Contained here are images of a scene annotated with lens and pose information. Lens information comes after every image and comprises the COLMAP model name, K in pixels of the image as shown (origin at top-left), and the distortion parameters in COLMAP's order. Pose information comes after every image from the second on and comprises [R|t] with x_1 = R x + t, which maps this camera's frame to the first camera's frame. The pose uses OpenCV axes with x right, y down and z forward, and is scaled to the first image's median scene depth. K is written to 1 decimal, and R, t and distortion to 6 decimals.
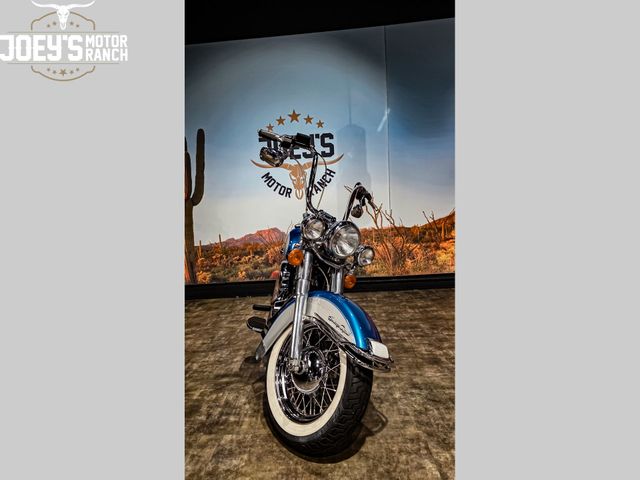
lens RADIAL K [[333.9, 0, 313.1], [0, 333.9, 237.6], [0, 0, 1]] dist [0.010988, -0.012187]
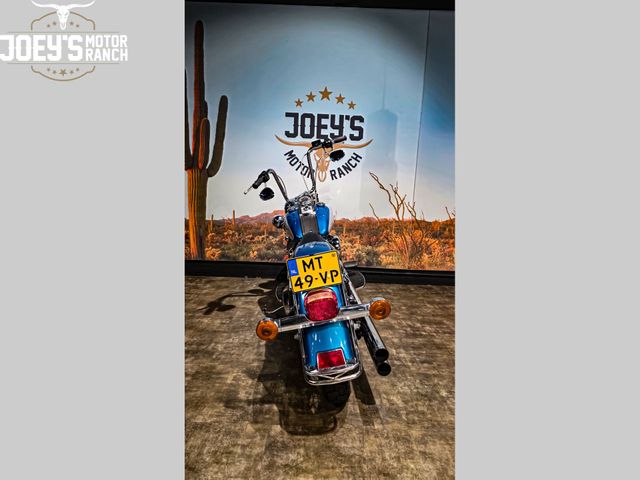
lens RADIAL K [[333.9, 0, 314.6], [0, 333.9, 235.8], [0, 0, 1]] dist [0.010988, -0.012187]
pose [[0.993770, 0.092343, 0.062408, -0.107867], [-0.094475, 0.995009, 0.032127, 0.011159], [-0.059130, -0.037823, 0.997534, 0.037169]]
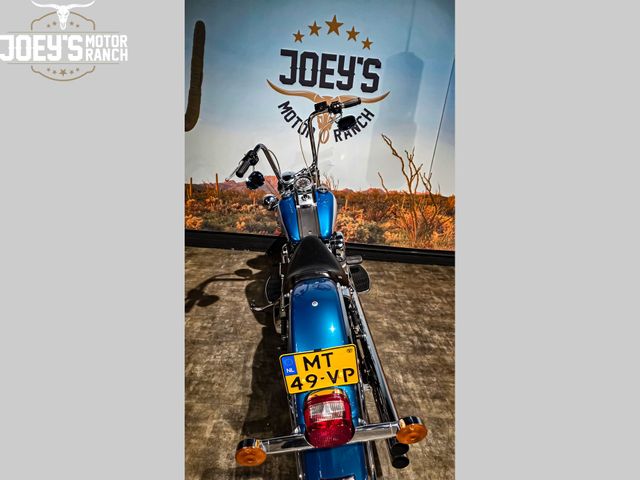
lens RADIAL K [[333.9, 0, 311.8], [0, 333.9, 239.7], [0, 0, 1]] dist [0.010988, -0.012187]
pose [[0.988040, 0.113145, 0.104760, -0.125530], [-0.136621, 0.957362, 0.254545, -0.095462], [-0.071493, -0.265813, 0.961370, 0.181226]]
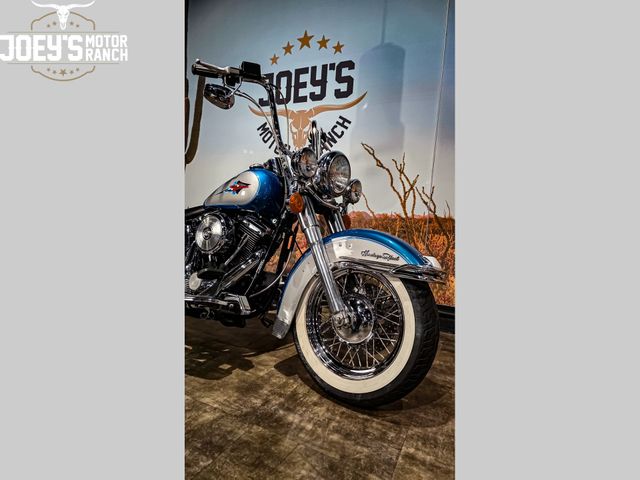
lens RADIAL K [[333.9, 0, 316.5], [0, 333.9, 237.5], [0, 0, 1]] dist [0.010988, -0.012187]
pose [[0.907216, 0.143425, -0.395459, 0.291173], [-0.156763, 0.987635, -0.001432, 0.035611], [0.390364, 0.063293, 0.918482, 0.396445]]
